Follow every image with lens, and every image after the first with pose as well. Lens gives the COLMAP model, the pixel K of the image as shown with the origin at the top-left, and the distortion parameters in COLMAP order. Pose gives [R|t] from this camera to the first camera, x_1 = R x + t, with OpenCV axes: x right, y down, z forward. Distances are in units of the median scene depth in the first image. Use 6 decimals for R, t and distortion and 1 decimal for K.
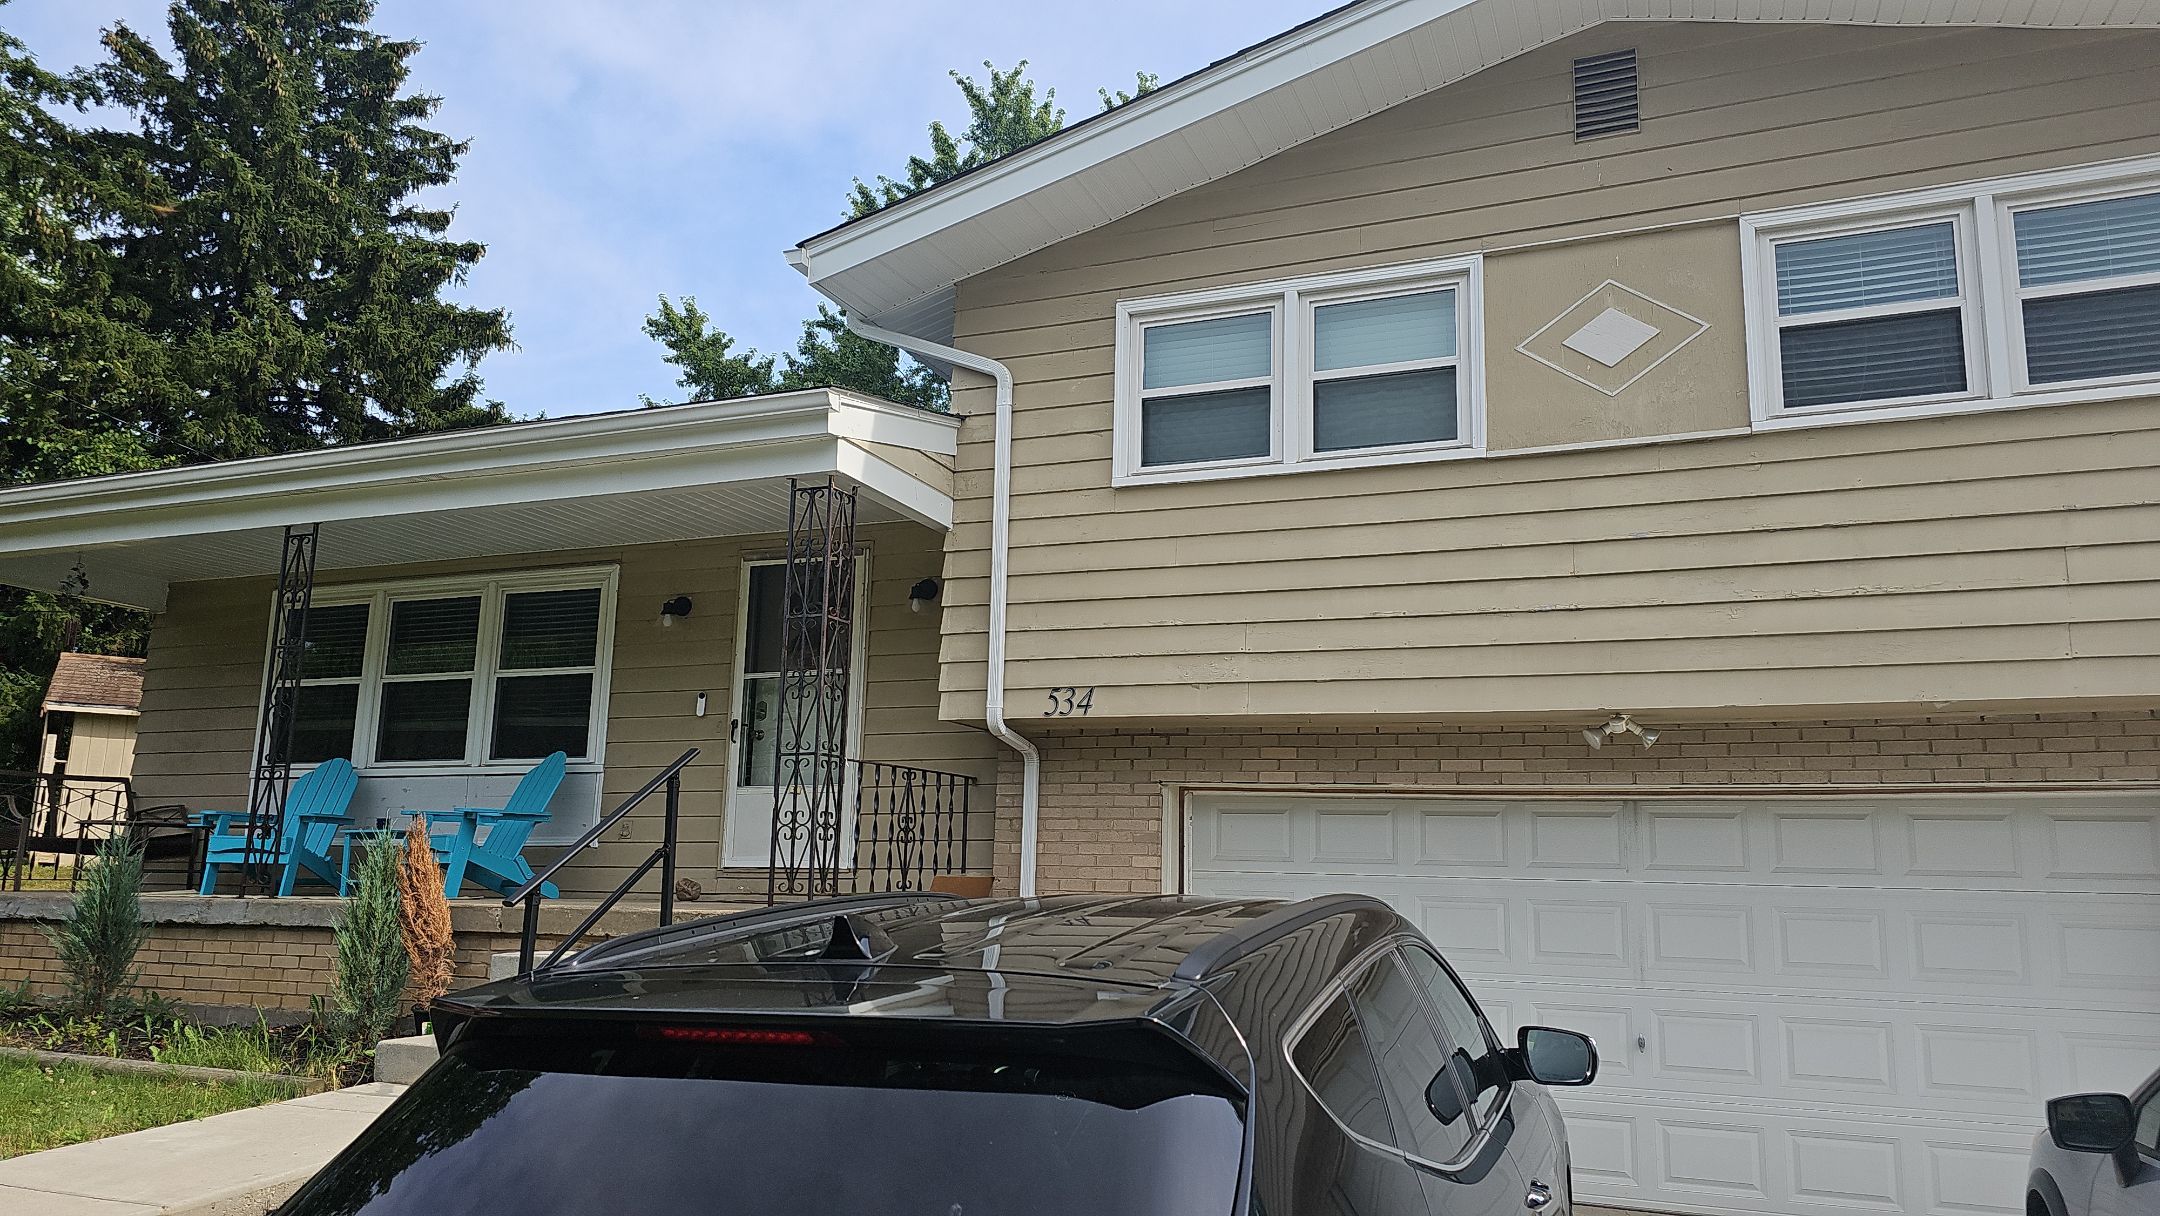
lens RADIAL K [[1399.4, 0, 1080.0], [0, 1399.4, 608.0], [0, 0, 1]] dist [0.047994, -0.063861]
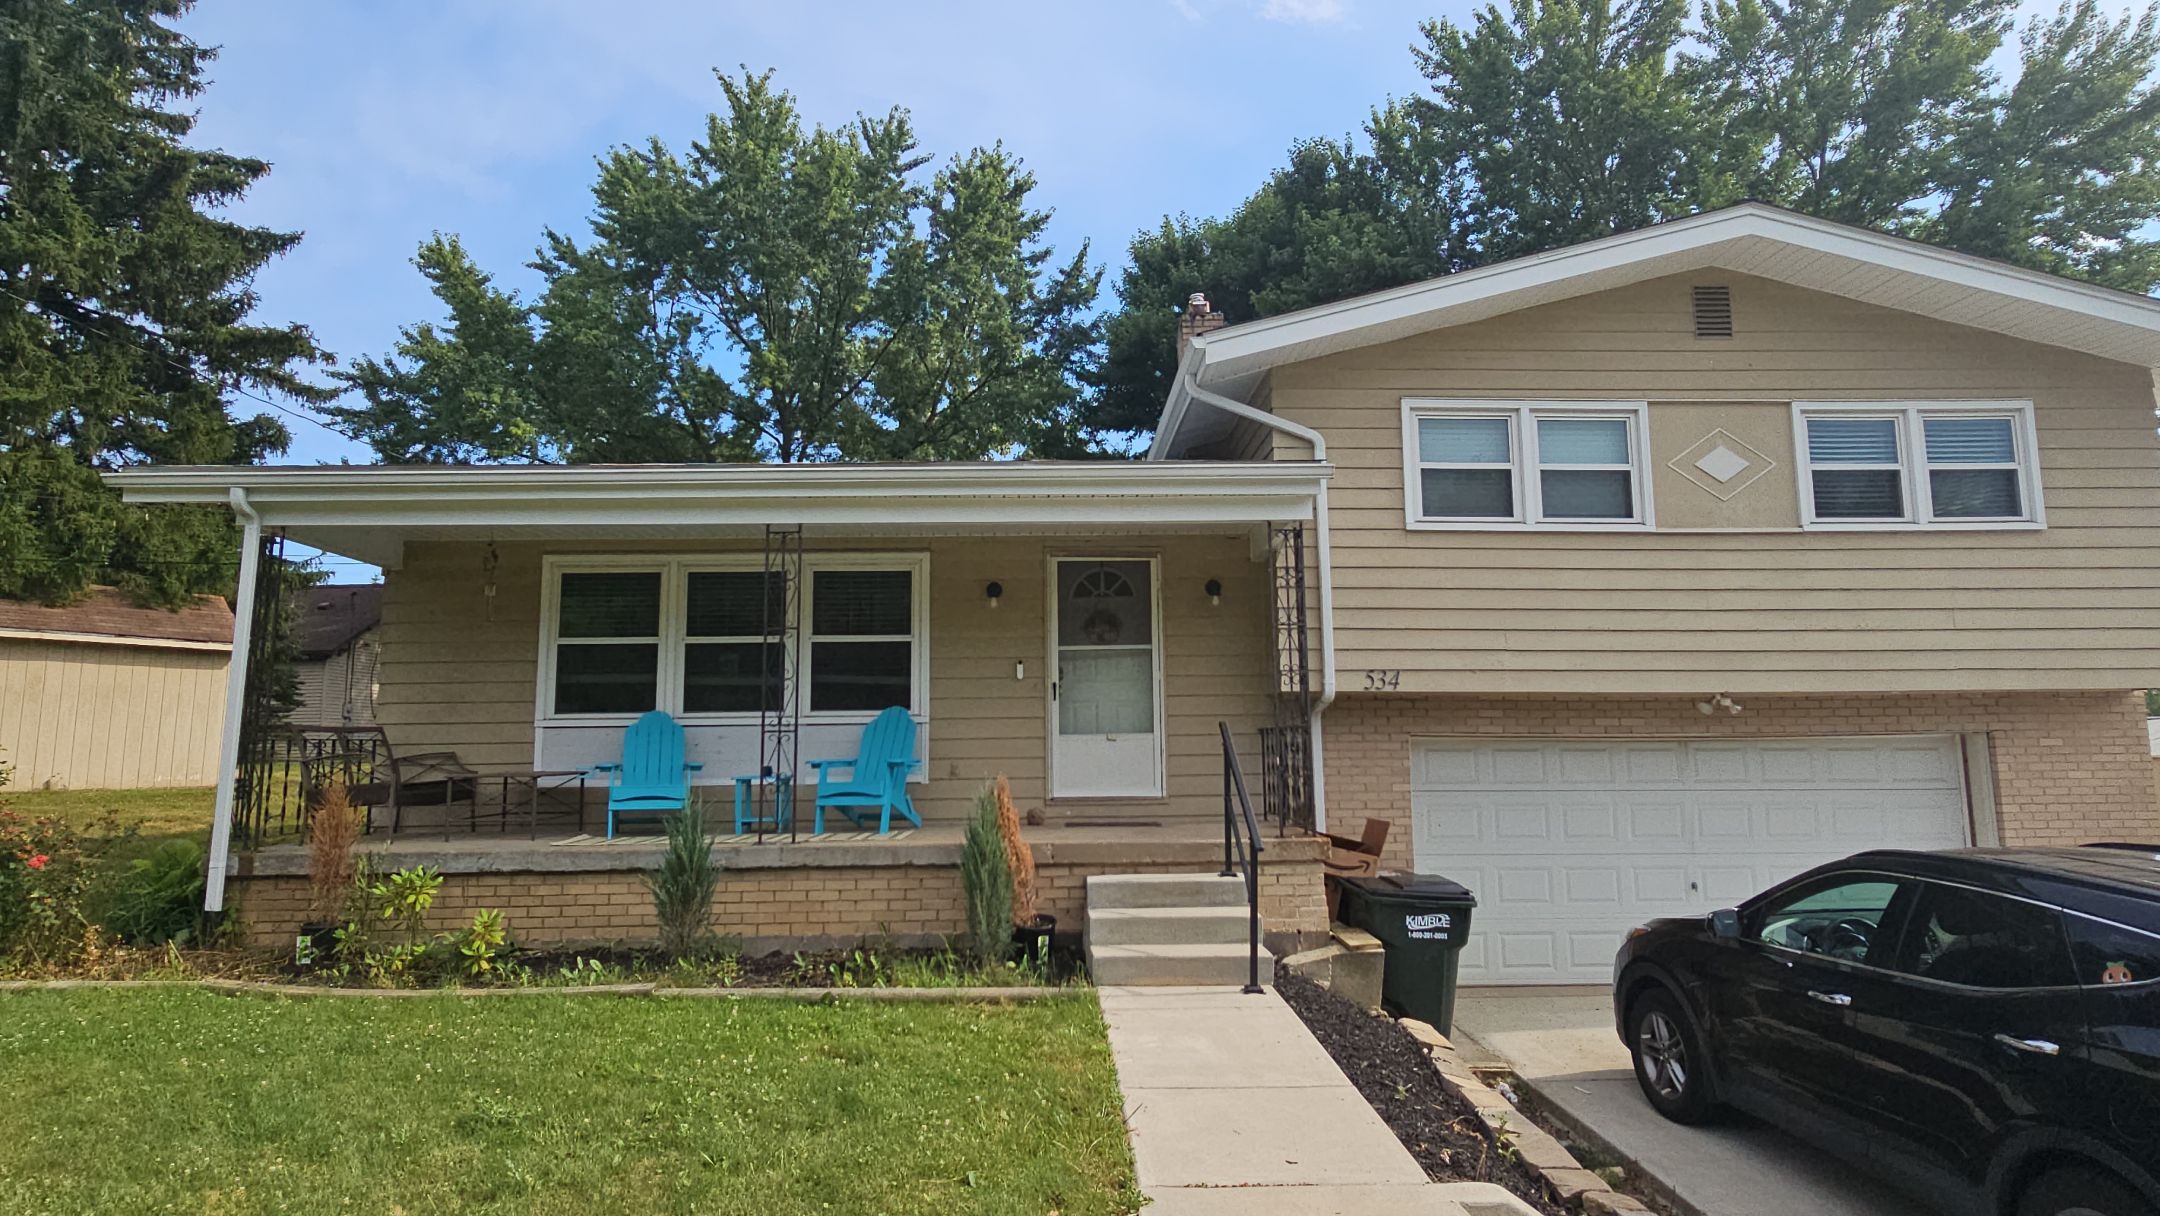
lens RADIAL K [[1174.9, 0, 1022.2], [0, 1174.9, 565.6], [0, 0, 1]] dist [-0.016846, -0.000458]
pose [[0.926771, 0.034891, 0.374004, -0.777019], [-0.048921, 0.998408, 0.028082, -0.063287], [-0.372428, -0.044323, 0.927002, 0.030033]]
